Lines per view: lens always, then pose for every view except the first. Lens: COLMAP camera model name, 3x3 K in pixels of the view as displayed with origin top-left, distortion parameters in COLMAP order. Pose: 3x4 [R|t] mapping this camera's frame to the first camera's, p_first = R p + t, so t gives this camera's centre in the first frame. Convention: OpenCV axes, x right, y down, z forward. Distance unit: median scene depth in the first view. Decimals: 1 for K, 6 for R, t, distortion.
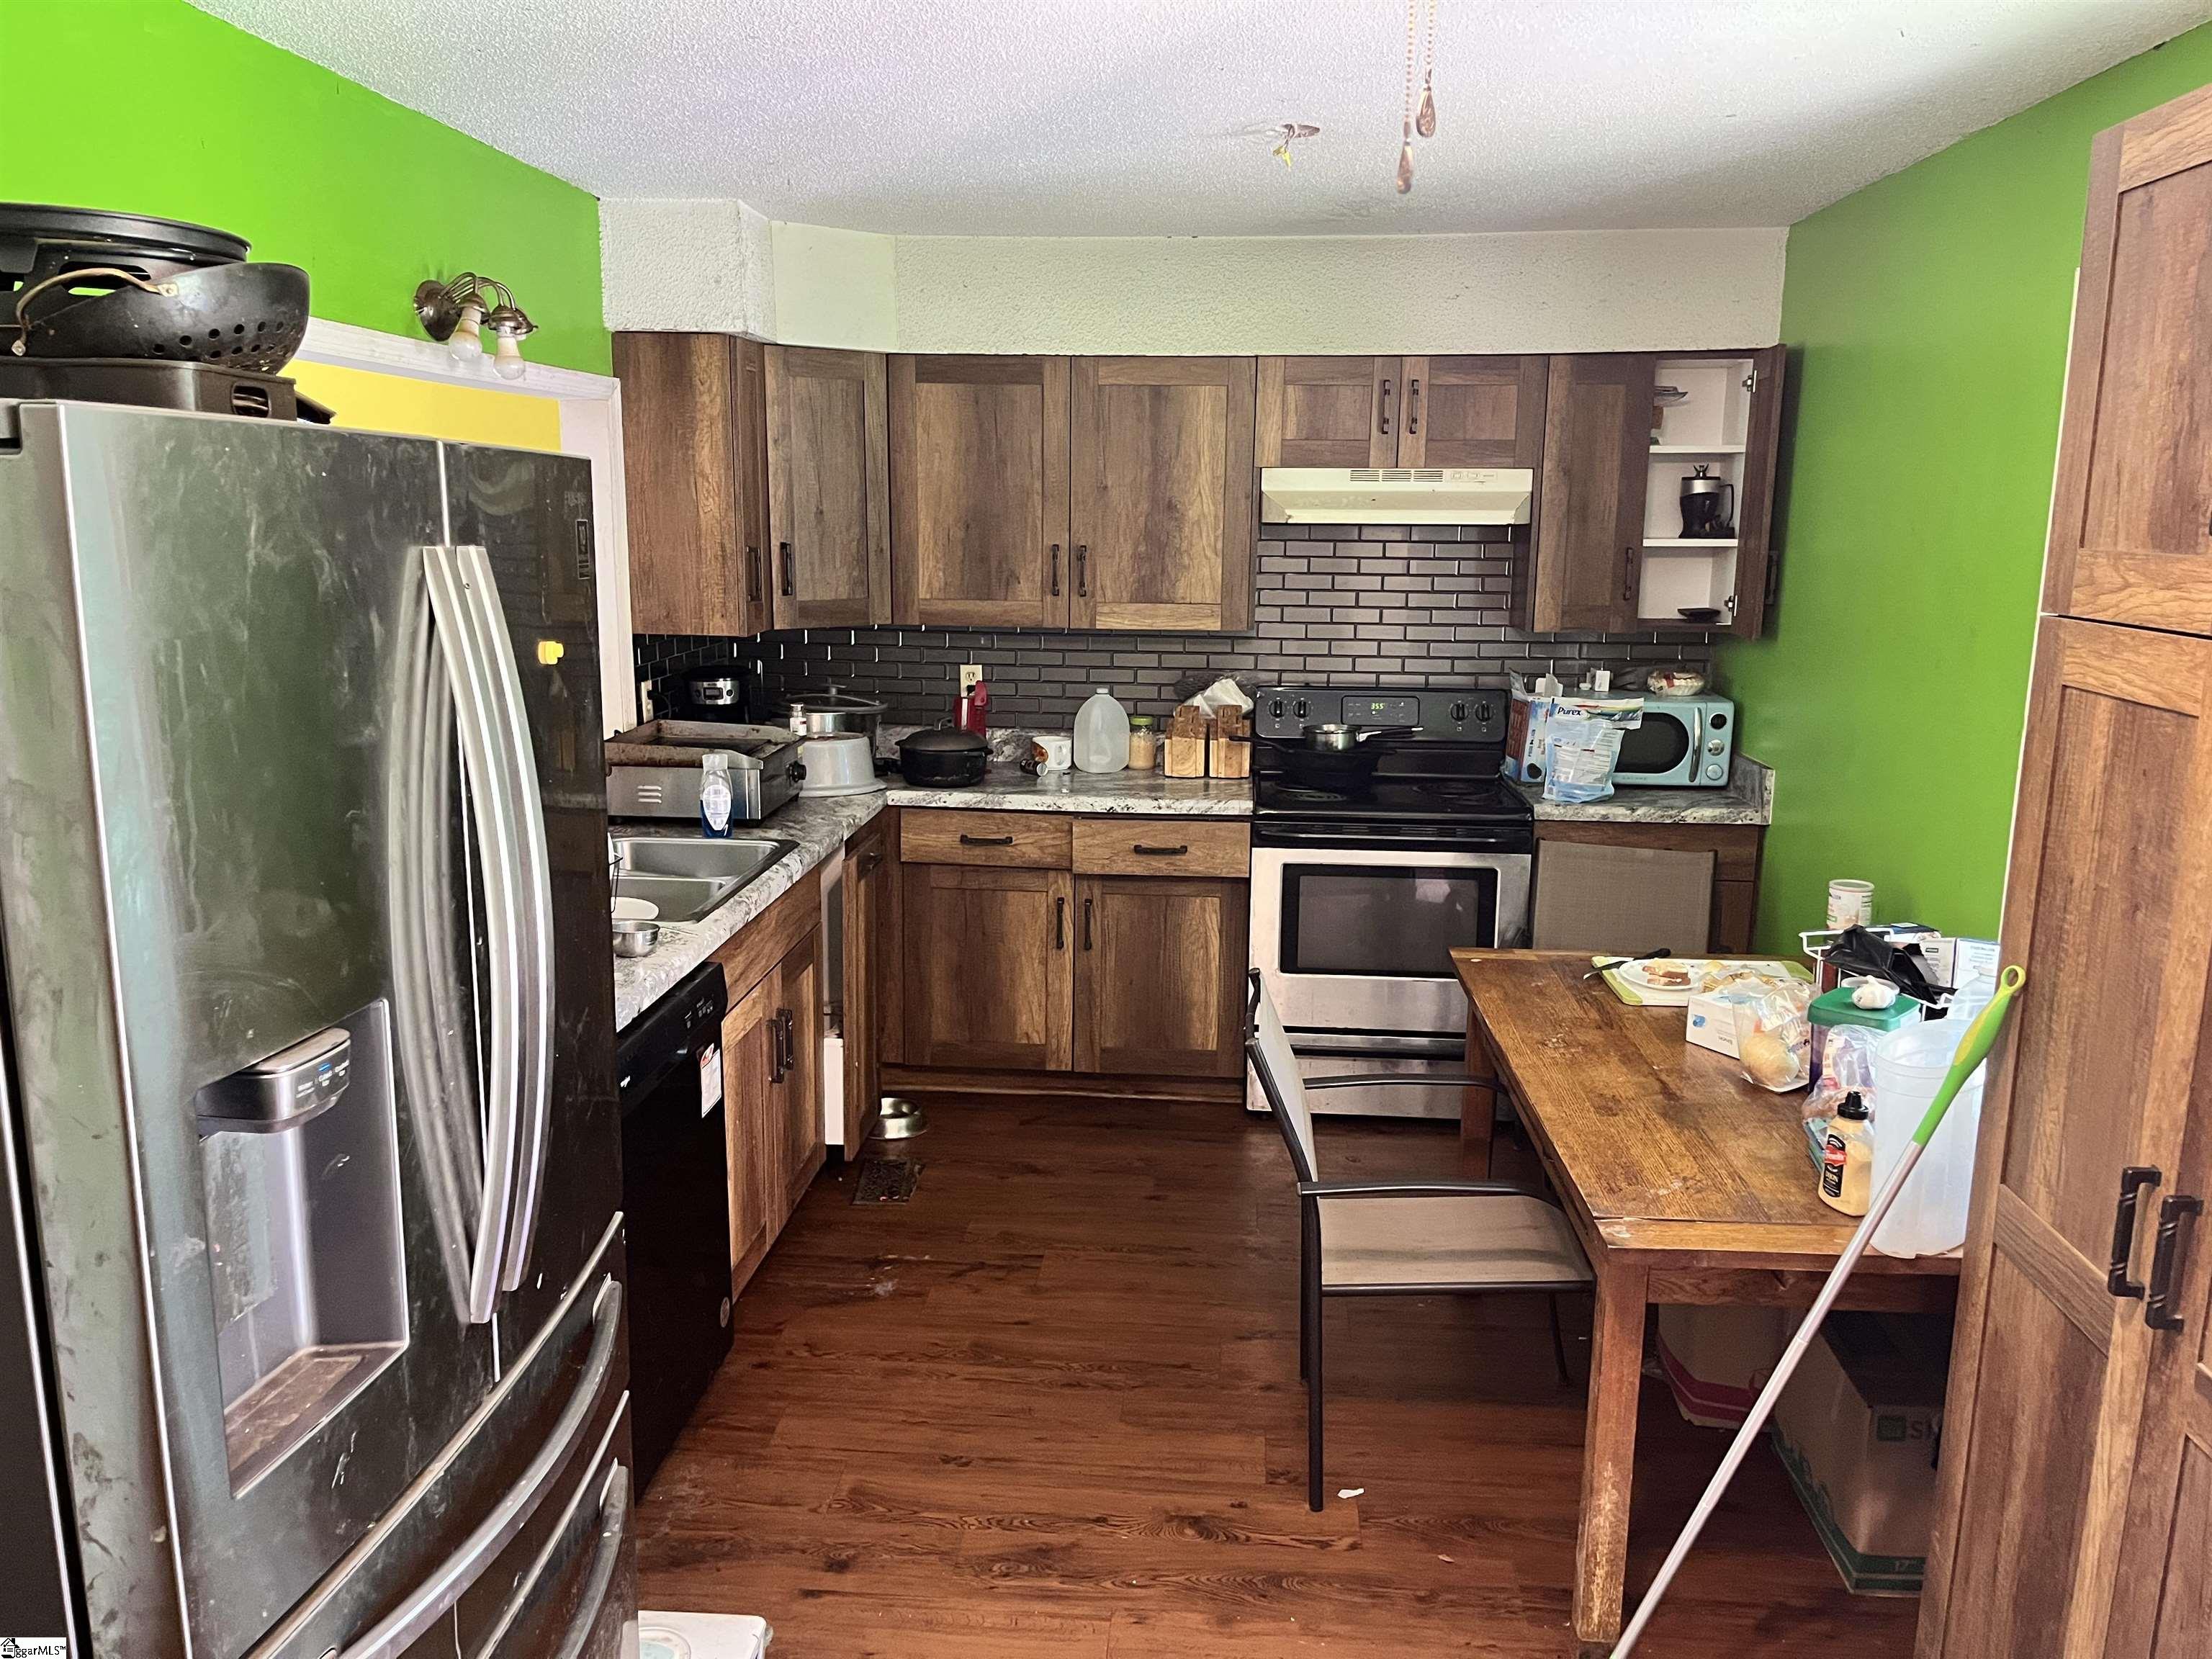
lens RADIAL K [[1663.3, 0, 1109.5], [0, 1663.3, 828.5], [0, 0, 1]] dist [0.023615, -0.019535]
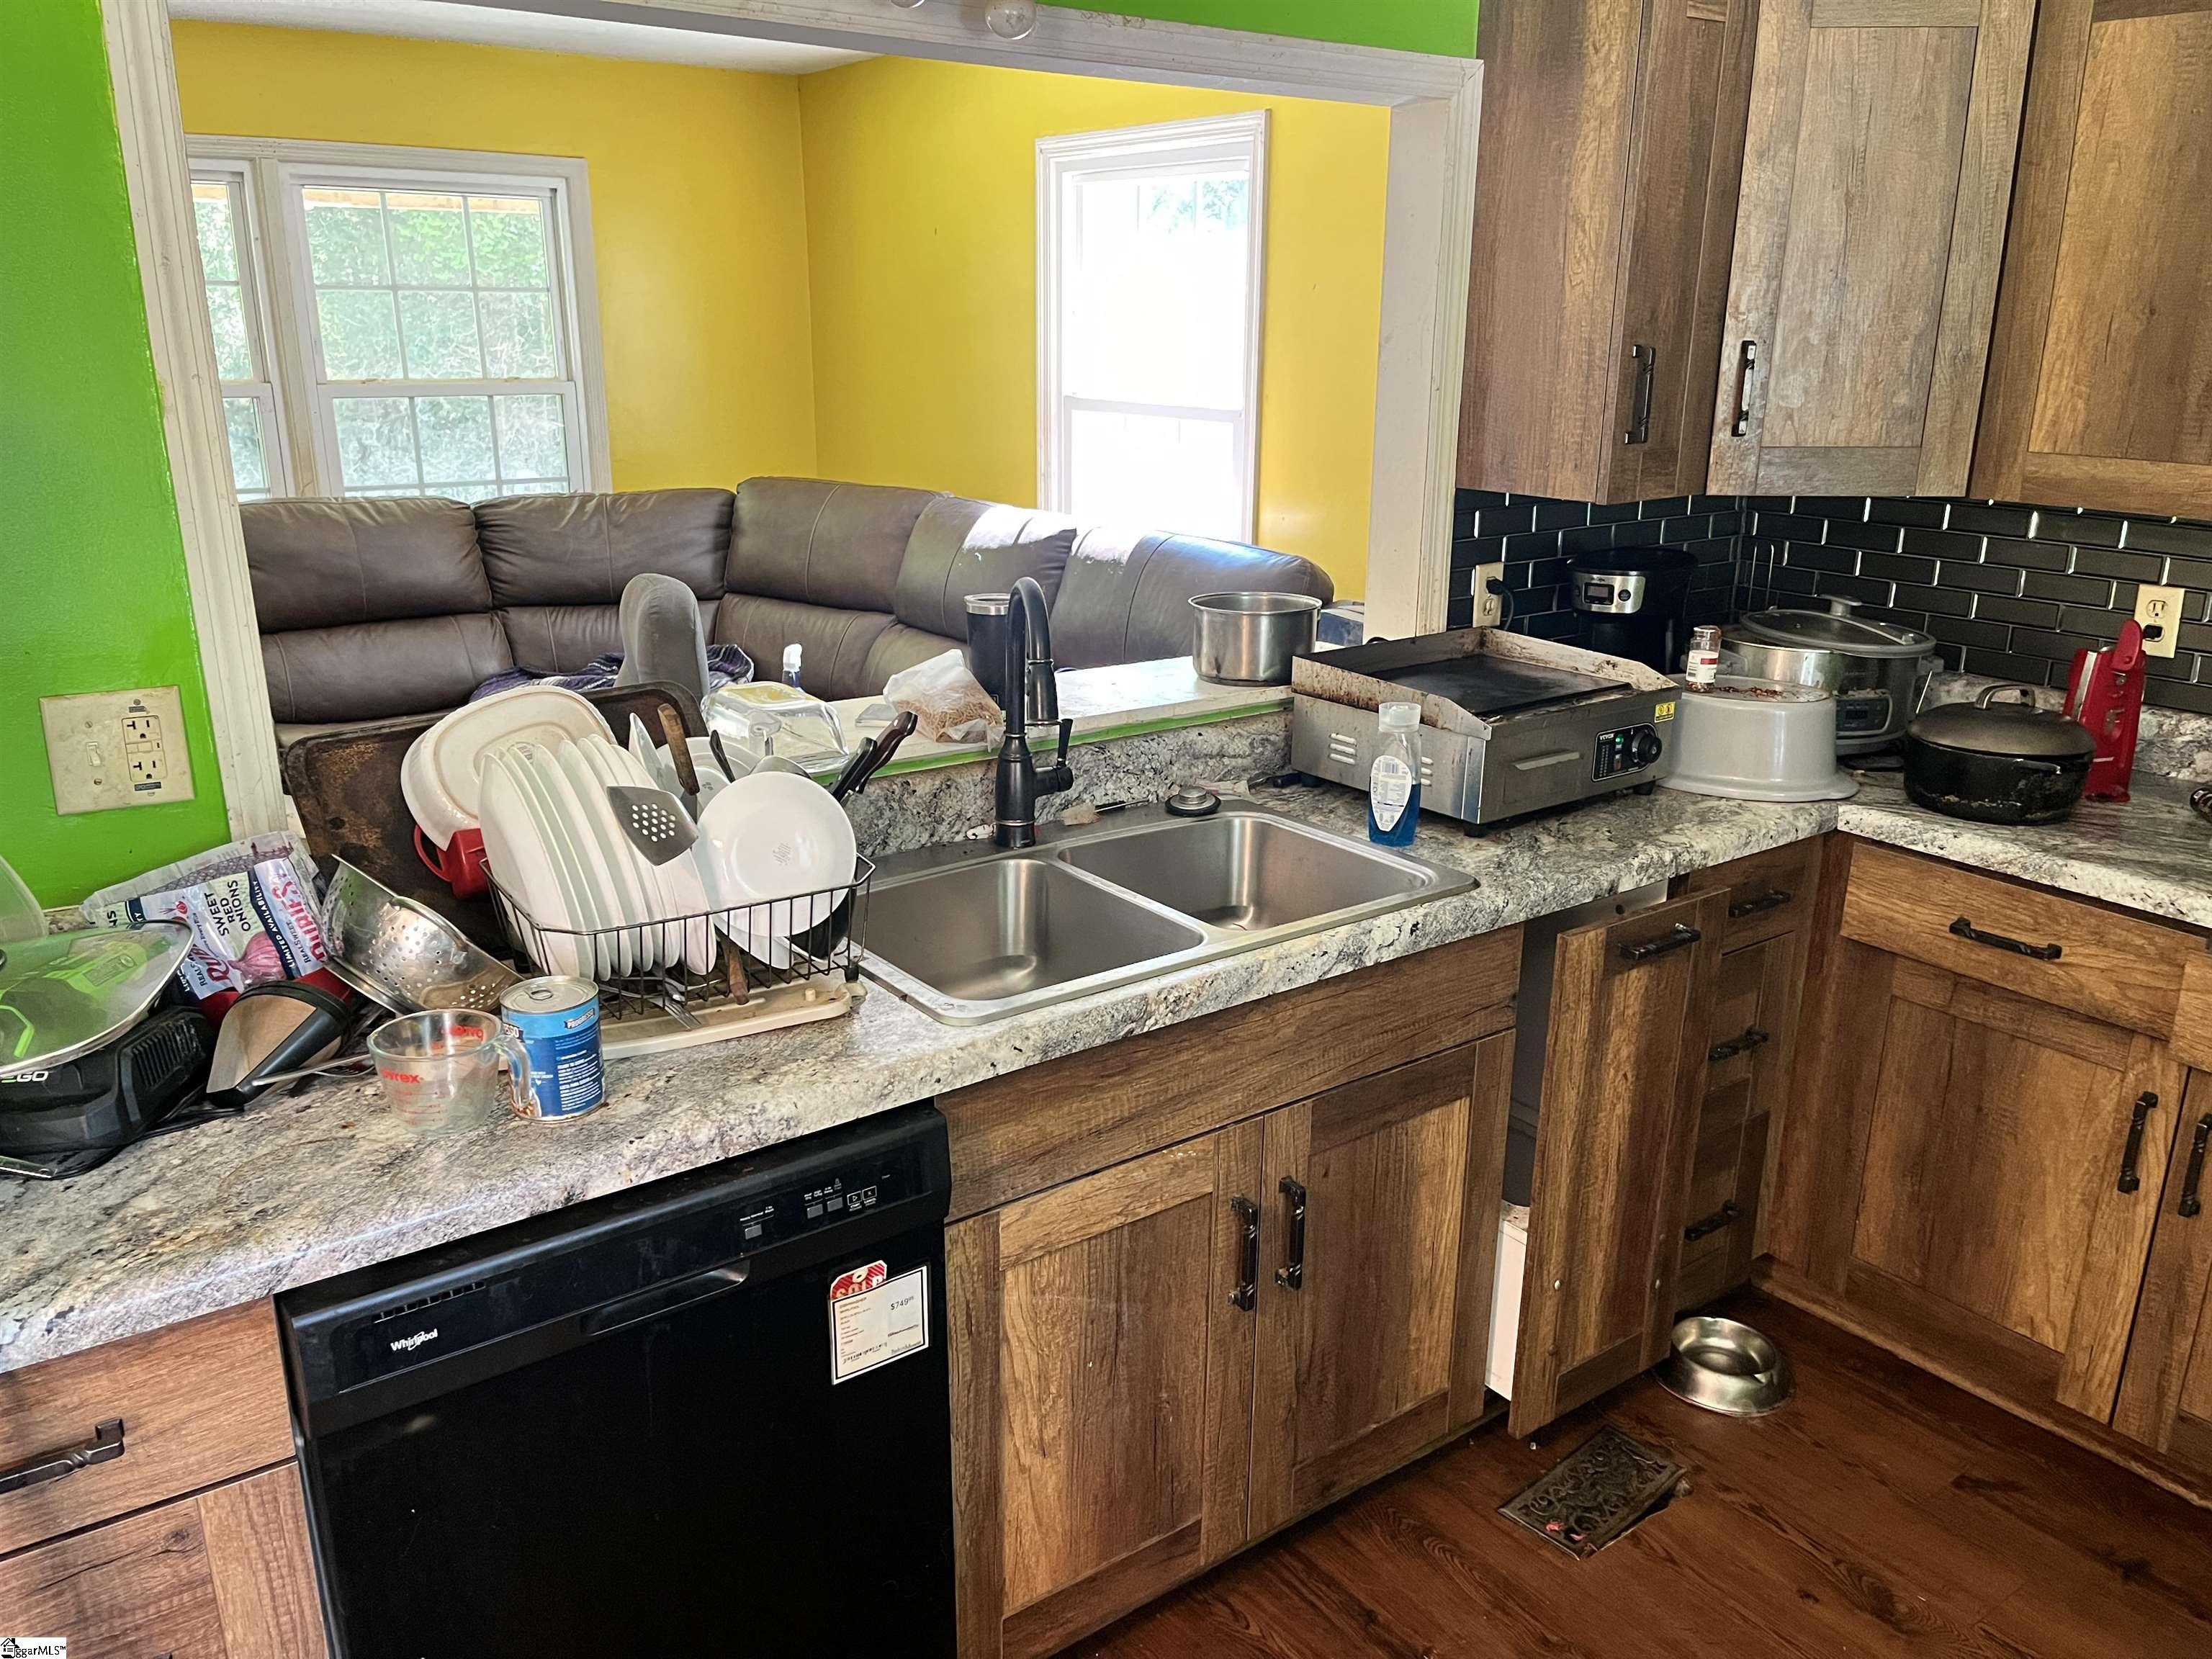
lens RADIAL K [[1663.3, 0, 1103.0], [0, 1663.3, 843.4], [0, 0, 1]] dist [0.023615, -0.019535]
pose [[0.649331, 0.216452, -0.729053, 0.112102], [-0.142013, 0.976290, 0.163371, -0.065547], [0.747129, -0.002547, 0.664675, 0.452100]]
